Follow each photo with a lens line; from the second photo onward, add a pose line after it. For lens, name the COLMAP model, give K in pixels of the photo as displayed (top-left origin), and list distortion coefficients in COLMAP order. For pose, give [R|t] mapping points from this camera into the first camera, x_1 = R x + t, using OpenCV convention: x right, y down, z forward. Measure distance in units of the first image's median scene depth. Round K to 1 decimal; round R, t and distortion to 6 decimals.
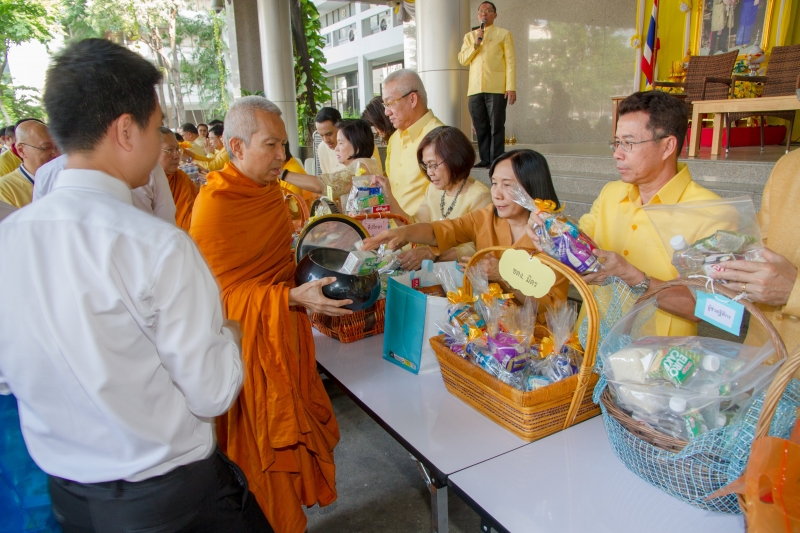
lens RADIAL K [[571.7, 0, 400.0], [0, 571.7, 266.5], [0, 0, 1]] dist [-0.106582, 0.093145]
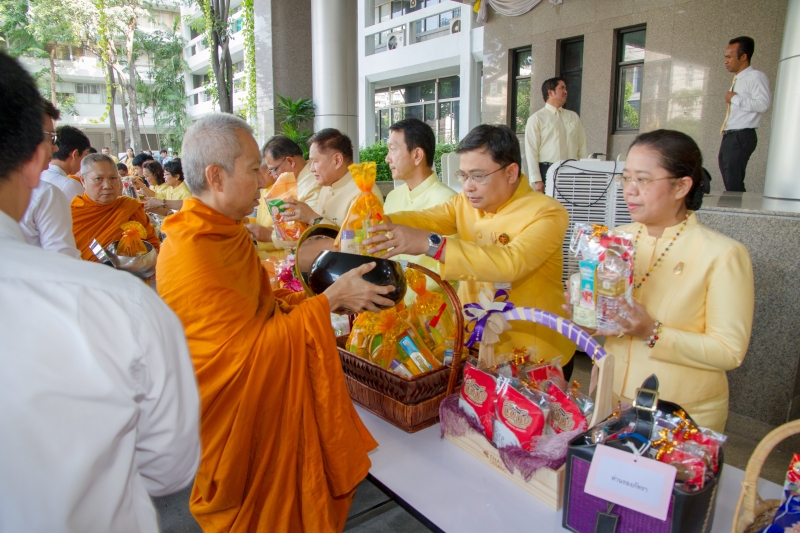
lens RADIAL K [[549.4, 0, 402.5], [0, 549.4, 271.9], [0, 0, 1]] dist [-0.119773, 0.074403]
pose [[0.991820, 0.010782, 0.127189, -0.145649], [-0.005427, 0.999087, -0.042380, -0.044816], [-0.127530, 0.041343, 0.990973, 0.220394]]
